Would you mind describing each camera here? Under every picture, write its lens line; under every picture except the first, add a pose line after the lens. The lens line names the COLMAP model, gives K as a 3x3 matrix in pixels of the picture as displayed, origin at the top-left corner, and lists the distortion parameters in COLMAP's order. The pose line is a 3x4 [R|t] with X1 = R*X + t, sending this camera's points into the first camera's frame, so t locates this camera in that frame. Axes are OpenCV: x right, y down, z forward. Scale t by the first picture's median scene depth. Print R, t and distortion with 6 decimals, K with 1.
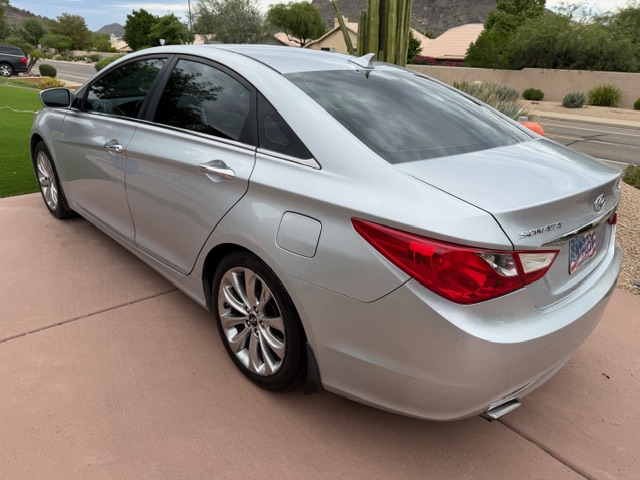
lens RADIAL K [[457.4, 0, 320.6], [0, 457.4, 244.1], [0, 0, 1]] dist [0.003433, -0.002385]
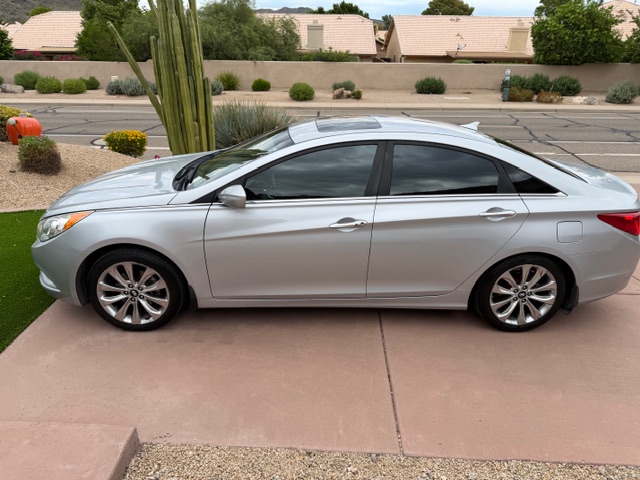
lens RADIAL K [[457.4, 0, 320.6], [0, 457.4, 244.1], [0, 0, 1]] dist [0.003433, -0.002385]
pose [[0.673550, -0.317914, 0.667279, -0.149255], [0.294649, 0.943429, 0.152064, -0.041809], [-0.677874, 0.094190, 0.729119, 0.023303]]
